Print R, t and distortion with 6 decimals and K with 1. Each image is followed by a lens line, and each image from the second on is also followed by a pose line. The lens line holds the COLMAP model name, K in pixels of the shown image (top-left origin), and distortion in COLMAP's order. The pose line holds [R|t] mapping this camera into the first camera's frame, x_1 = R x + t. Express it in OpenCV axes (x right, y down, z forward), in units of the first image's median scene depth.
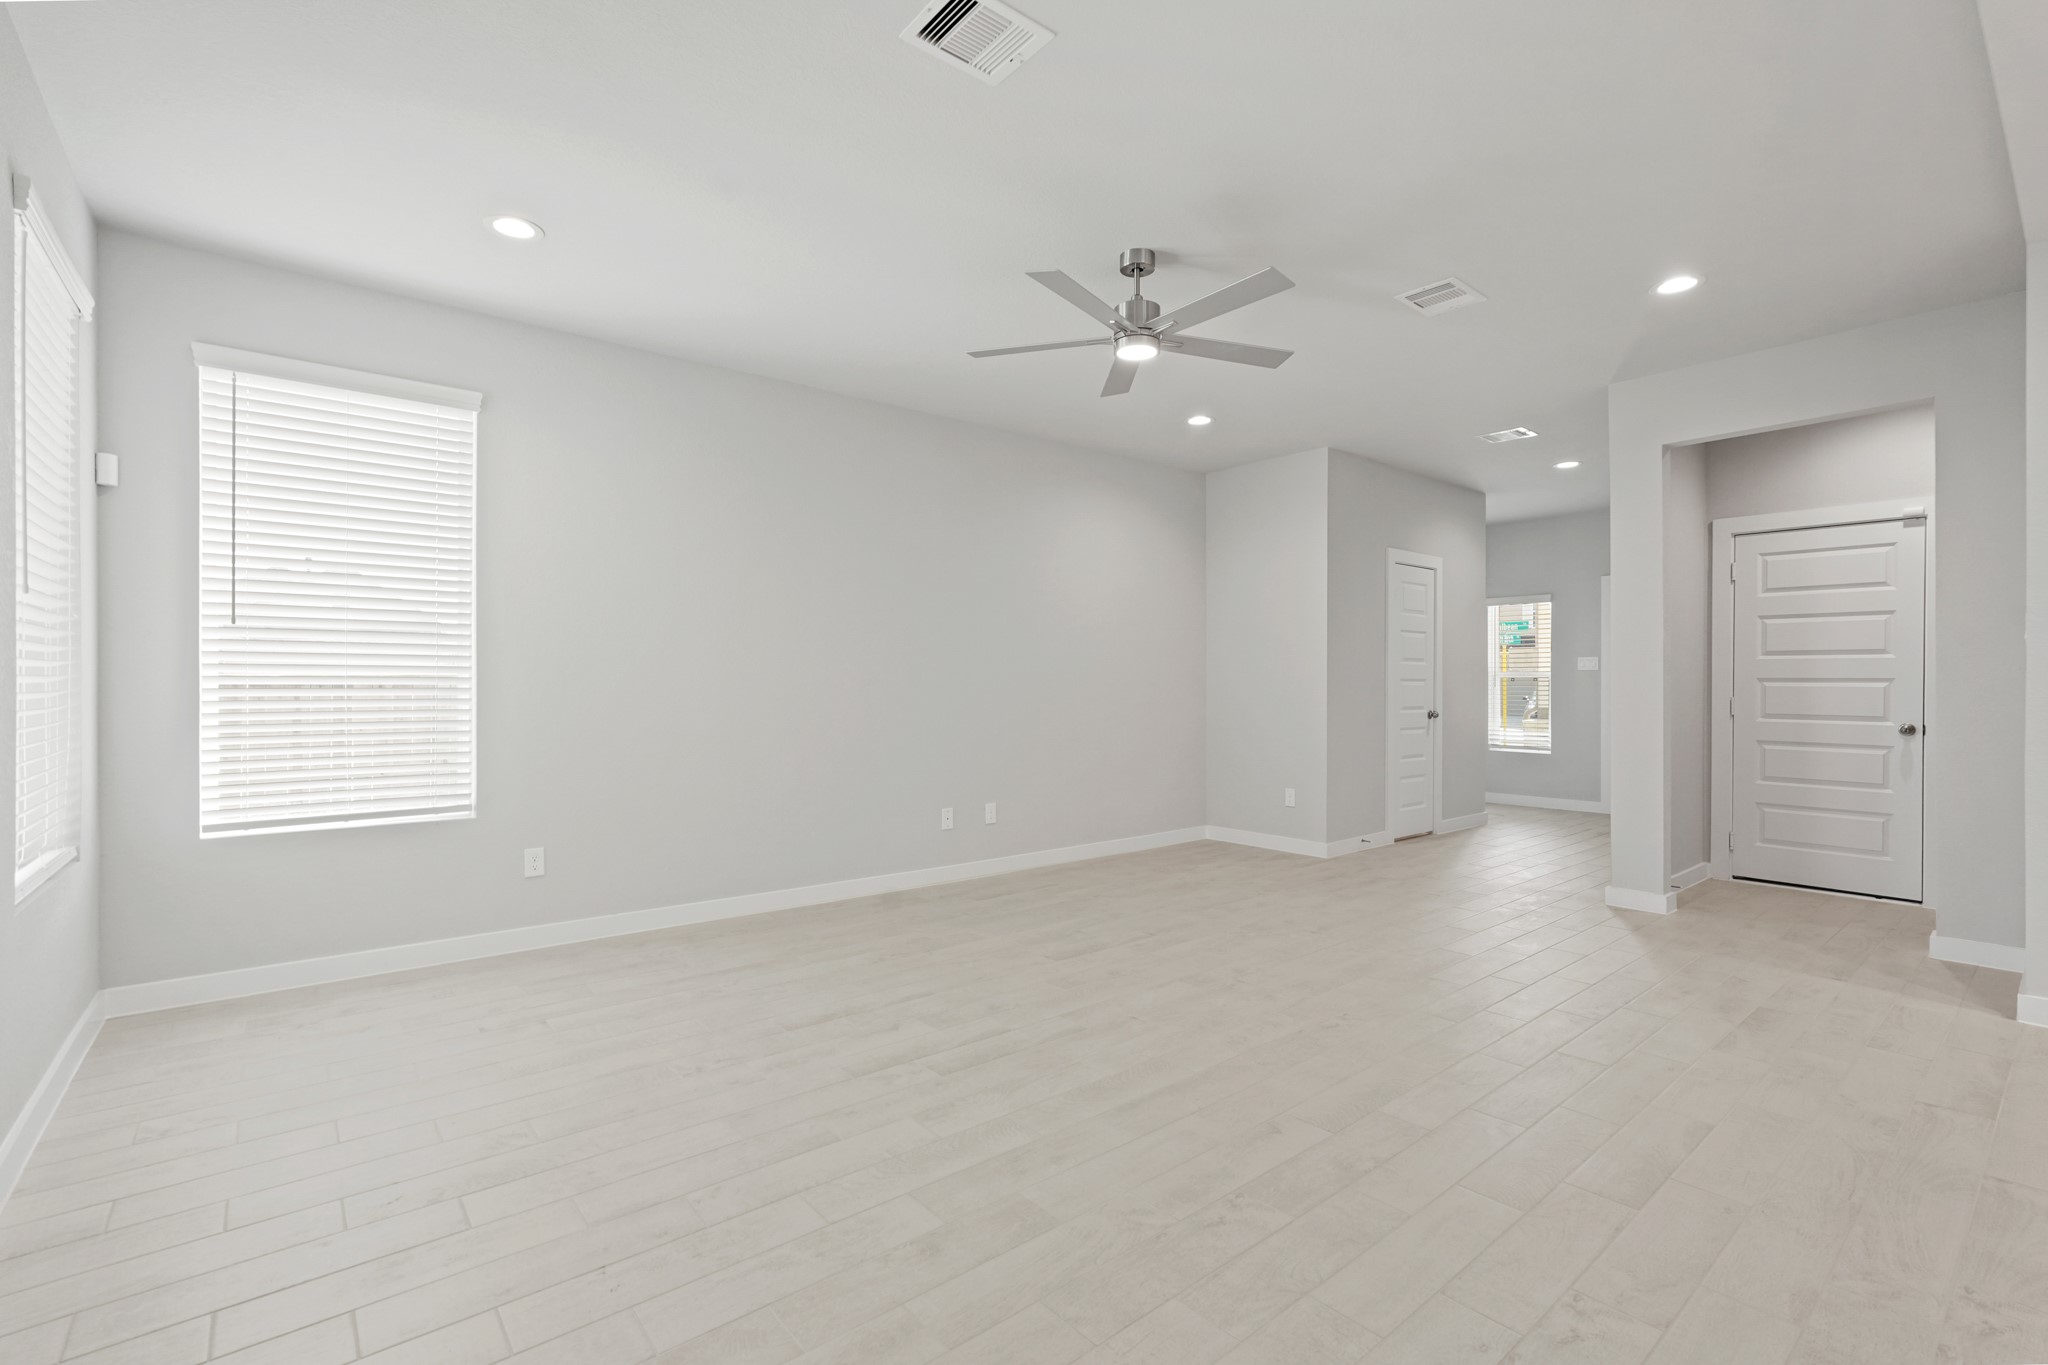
lens RADIAL K [[915.0, 0, 1024.0], [0, 915.0, 682.5], [0, 0, 1]] dist [-0.007074, 0.000845]
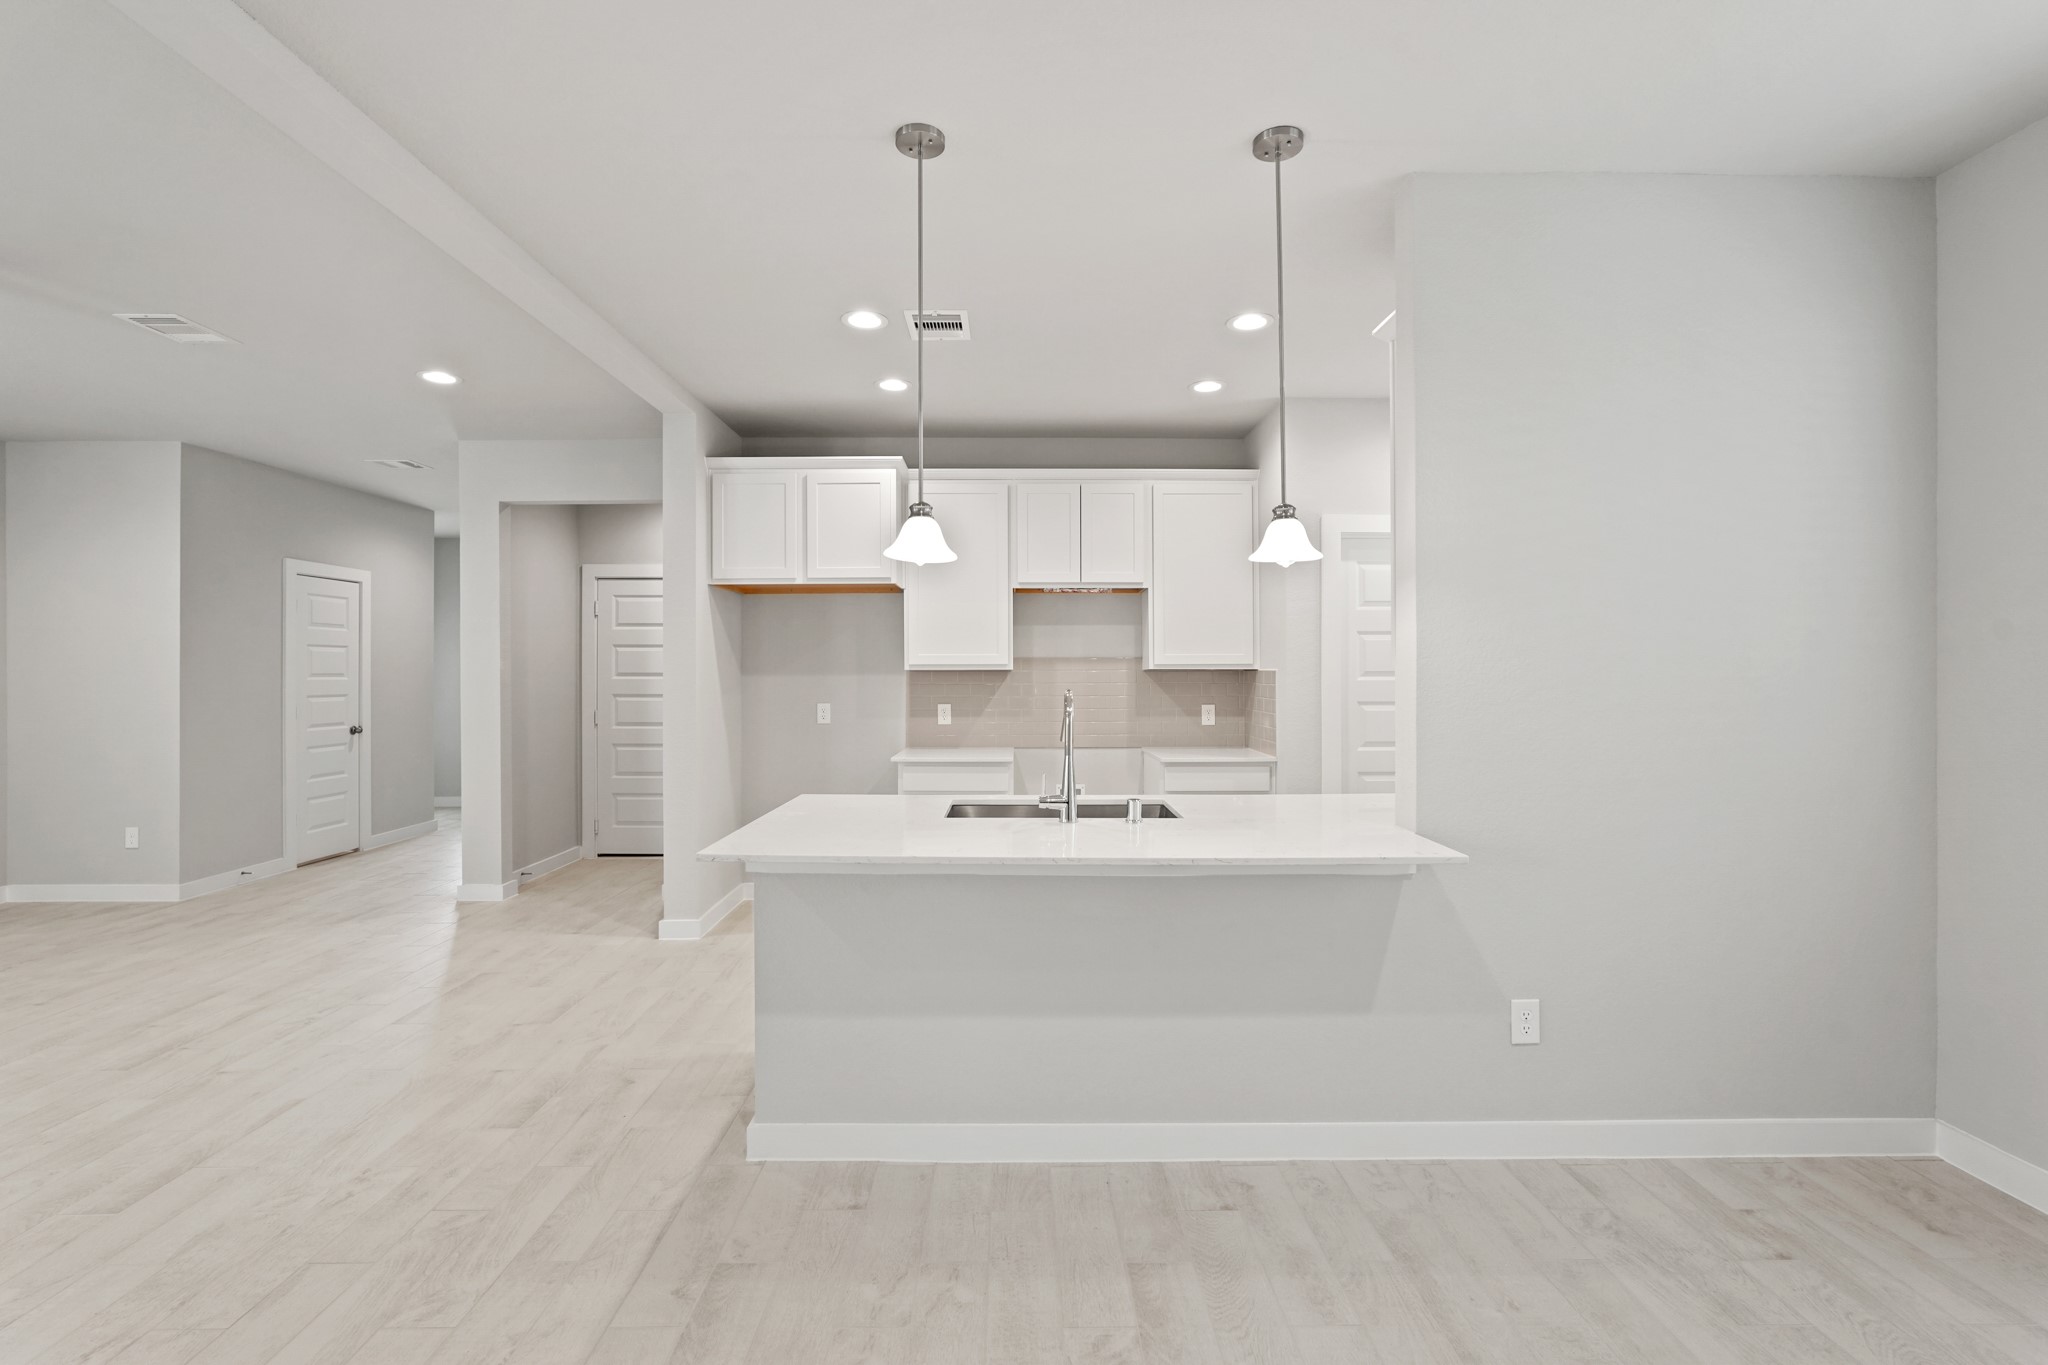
lens RADIAL K [[901.3, 0, 1021.0], [0, 901.3, 671.1], [0, 0, 1]] dist [-0.007629, 0.000730]
pose [[0.631753, -0.001360, 0.775168, 0.257996], [0.001790, 0.999998, 0.000295, -0.047476], [-0.775167, 0.001201, 0.631755, -0.290287]]
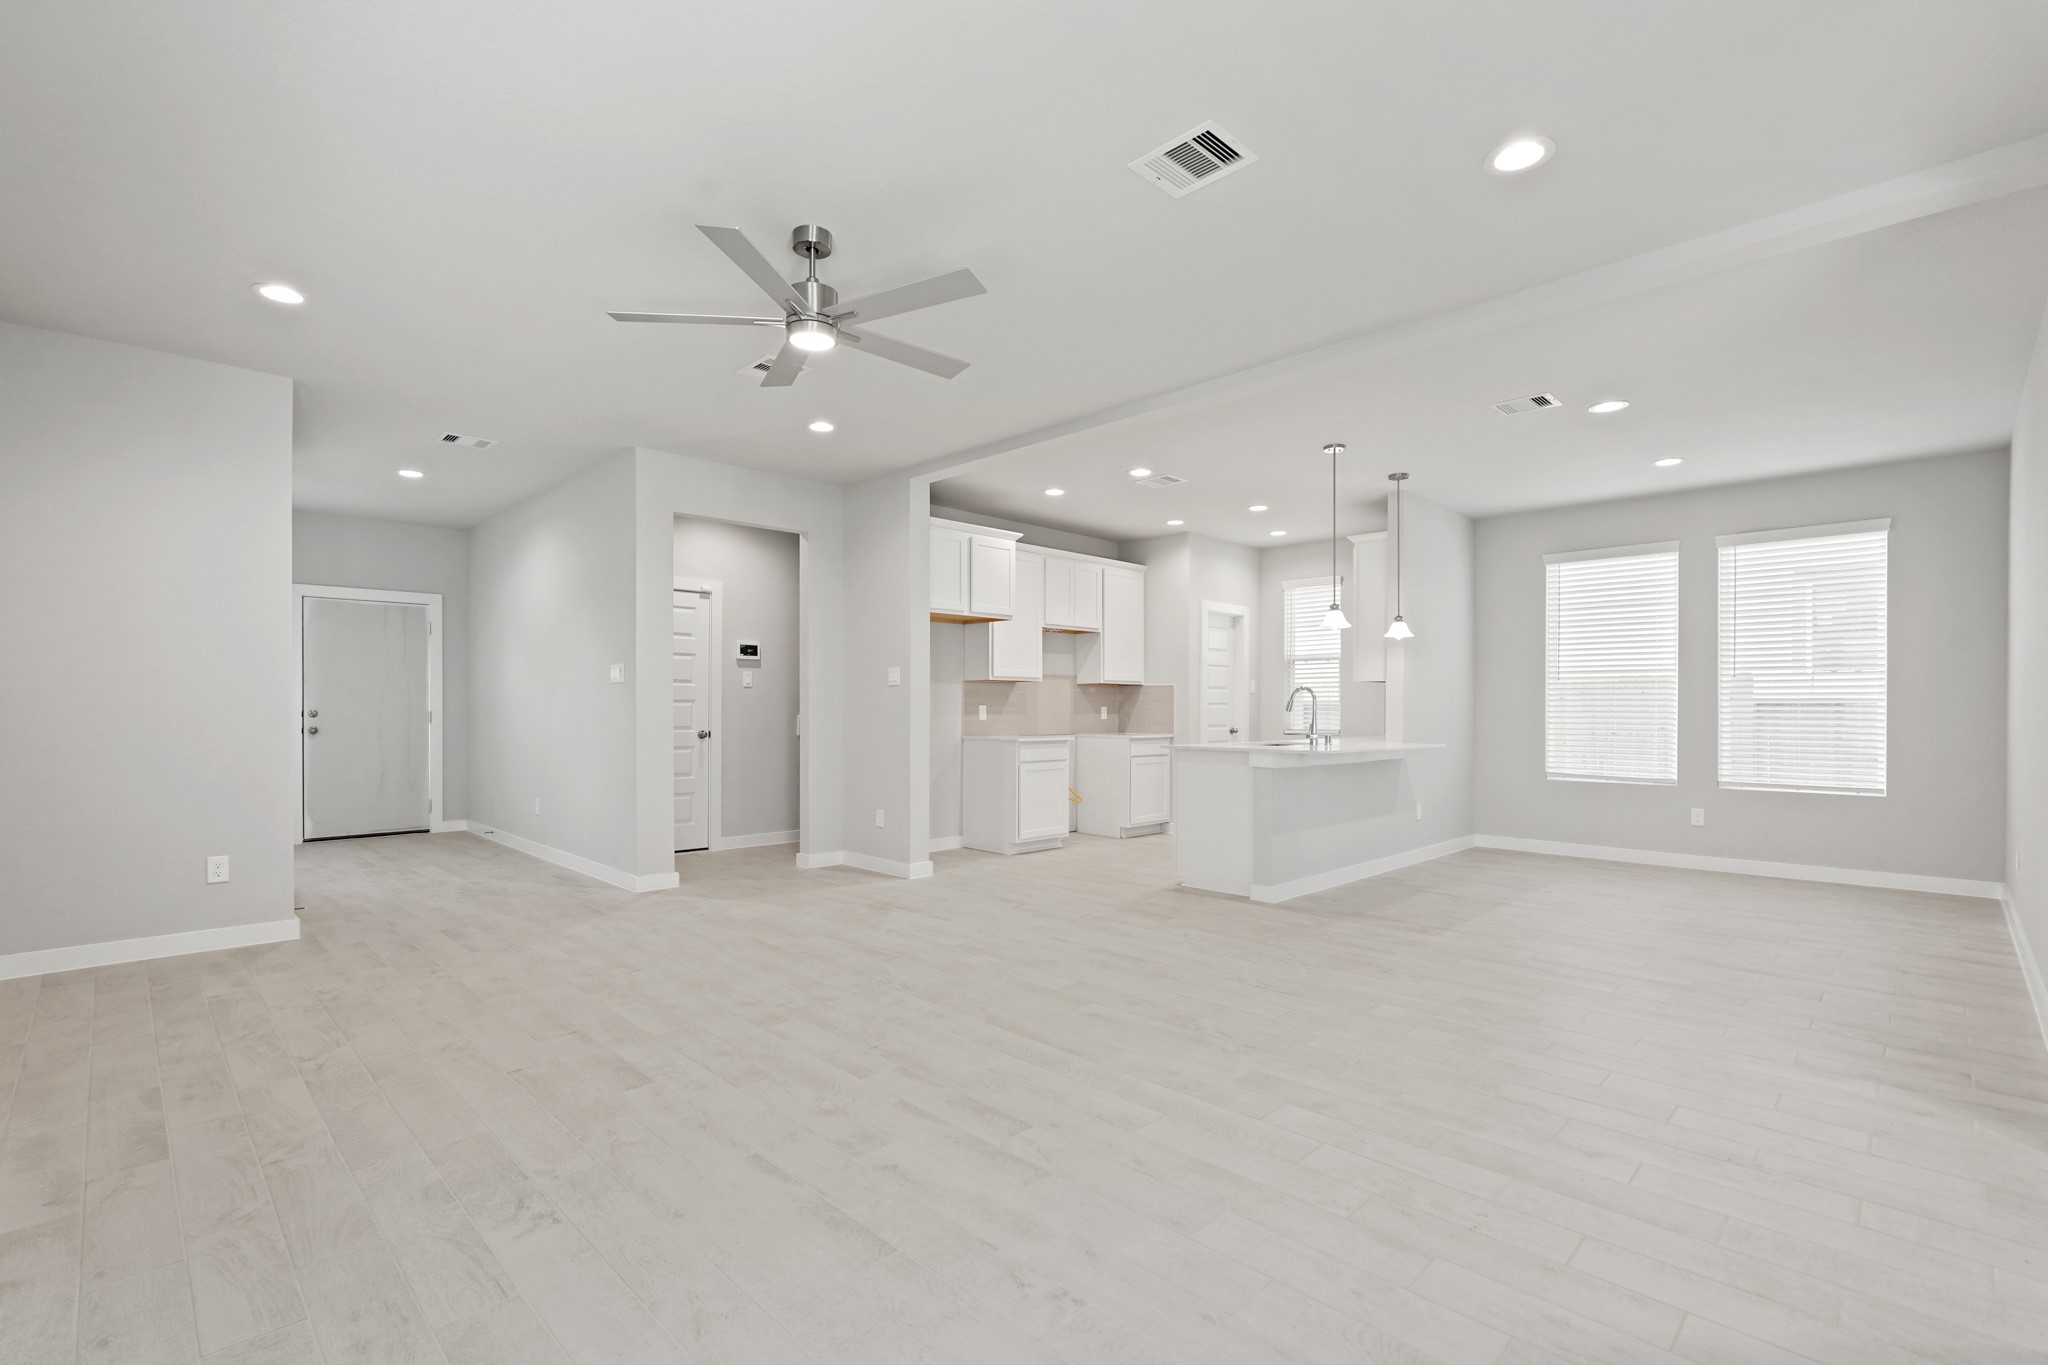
lens RADIAL K [[921.6, 0, 1017.7], [0, 921.6, 709.0], [0, 0, 1]] dist [-0.010126, 0.000279]
pose [[-0.092782, -0.004003, 0.995678, -0.679280], [-0.006512, 0.999973, 0.003413, 0.001931], [-0.995665, -0.006168, -0.092805, 0.736802]]
